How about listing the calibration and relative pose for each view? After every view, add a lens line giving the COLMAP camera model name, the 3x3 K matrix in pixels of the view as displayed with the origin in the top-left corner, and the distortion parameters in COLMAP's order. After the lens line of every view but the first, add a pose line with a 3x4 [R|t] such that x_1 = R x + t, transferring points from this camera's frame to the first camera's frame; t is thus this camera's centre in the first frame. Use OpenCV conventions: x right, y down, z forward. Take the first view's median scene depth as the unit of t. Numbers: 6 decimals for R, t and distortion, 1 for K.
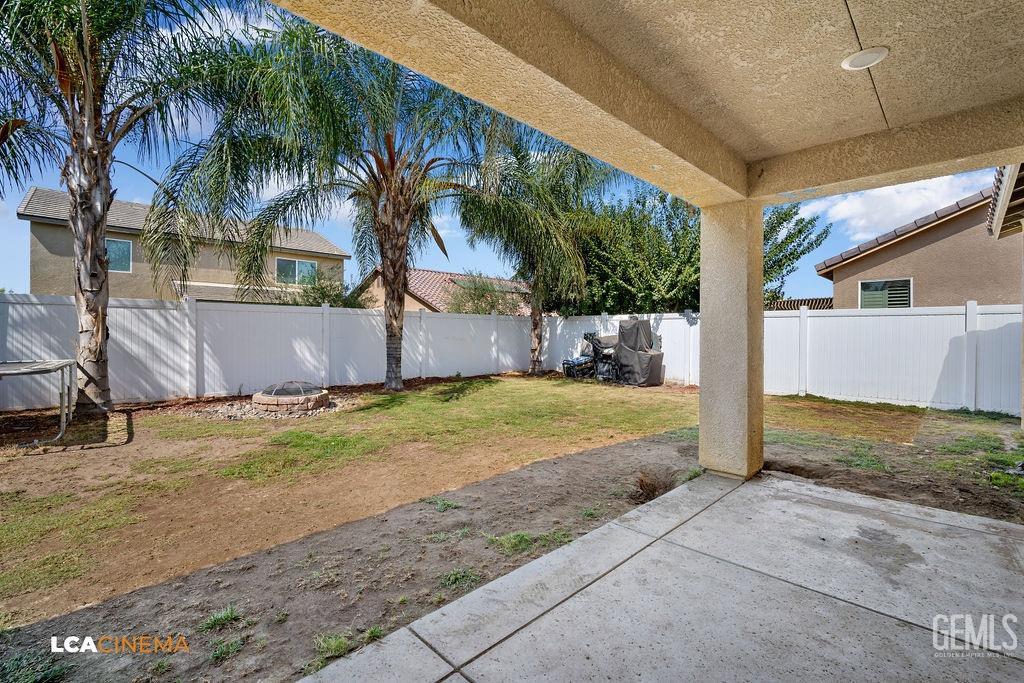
lens RADIAL K [[448.4, 0, 513.1], [0, 448.4, 339.4], [0, 0, 1]] dist [0.000428, -0.000178]
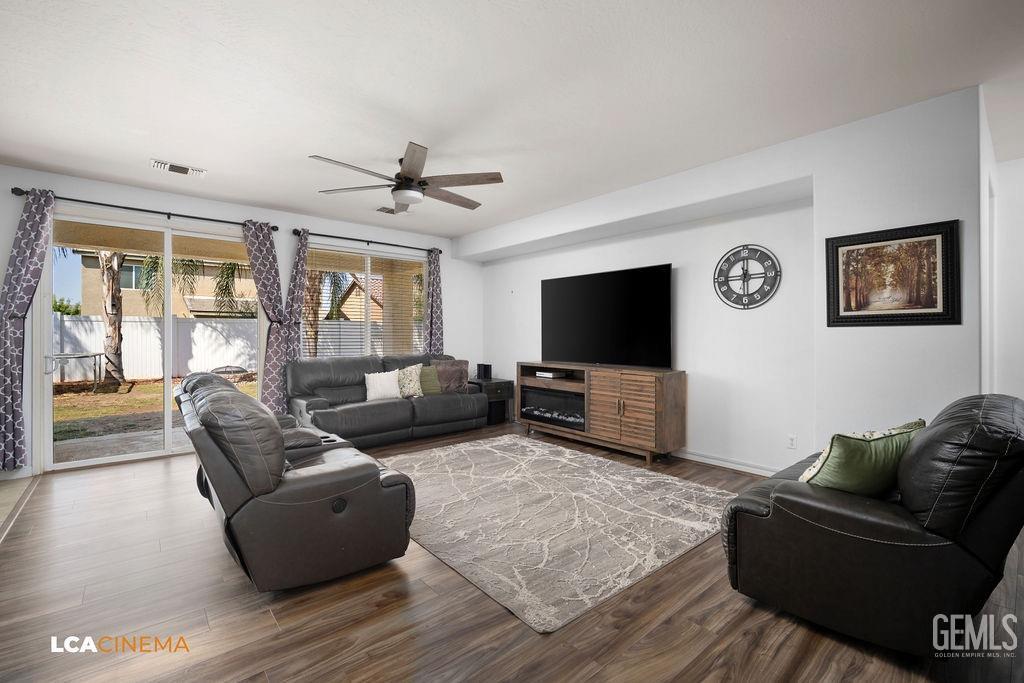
lens RADIAL K [[448.4, 0, 512.6], [0, 448.4, 338.1], [0, 0, 1]] dist [0.000428, -0.000178]
pose [[0.998266, -0.003435, -0.058764, 0.711622], [0.003335, 0.999993, -0.001811, -0.004285], [0.058770, 0.001612, 0.998270, -0.646874]]
